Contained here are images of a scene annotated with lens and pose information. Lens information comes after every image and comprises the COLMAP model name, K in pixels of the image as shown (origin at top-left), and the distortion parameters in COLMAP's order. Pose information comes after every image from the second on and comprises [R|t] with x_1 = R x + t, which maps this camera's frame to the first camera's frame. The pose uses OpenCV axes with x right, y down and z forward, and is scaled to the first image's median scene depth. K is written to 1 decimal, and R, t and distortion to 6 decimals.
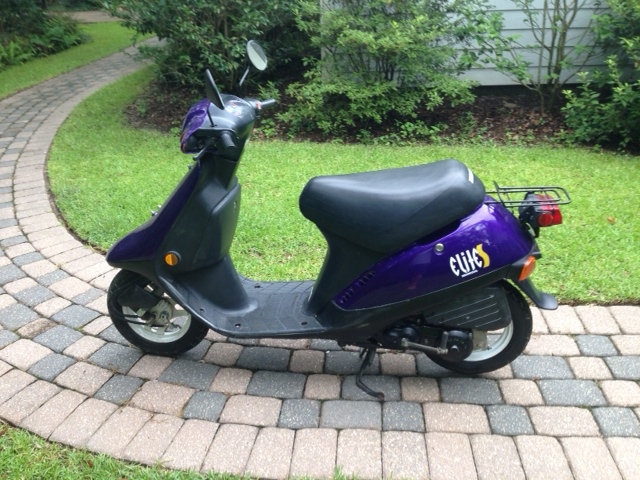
lens RADIAL K [[587.5, 0, 320.0], [0, 587.5, 240.0], [0, 0, 1]] dist [0.002618, -0.022850]
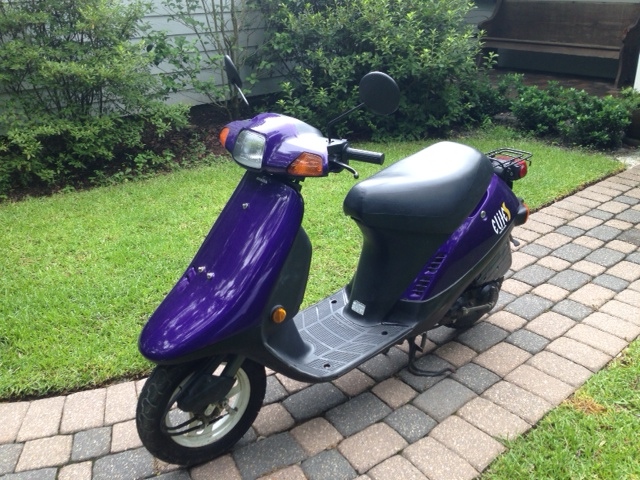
lens RADIAL K [[587.5, 0, 320.0], [0, 587.5, 240.0], [0, 0, 1]] dist [0.002618, -0.022850]
pose [[0.689843, -0.263682, 0.674232, -0.646503], [0.302789, 0.951030, 0.062134, -0.086332], [-0.657598, 0.161287, 0.735901, 0.306779]]
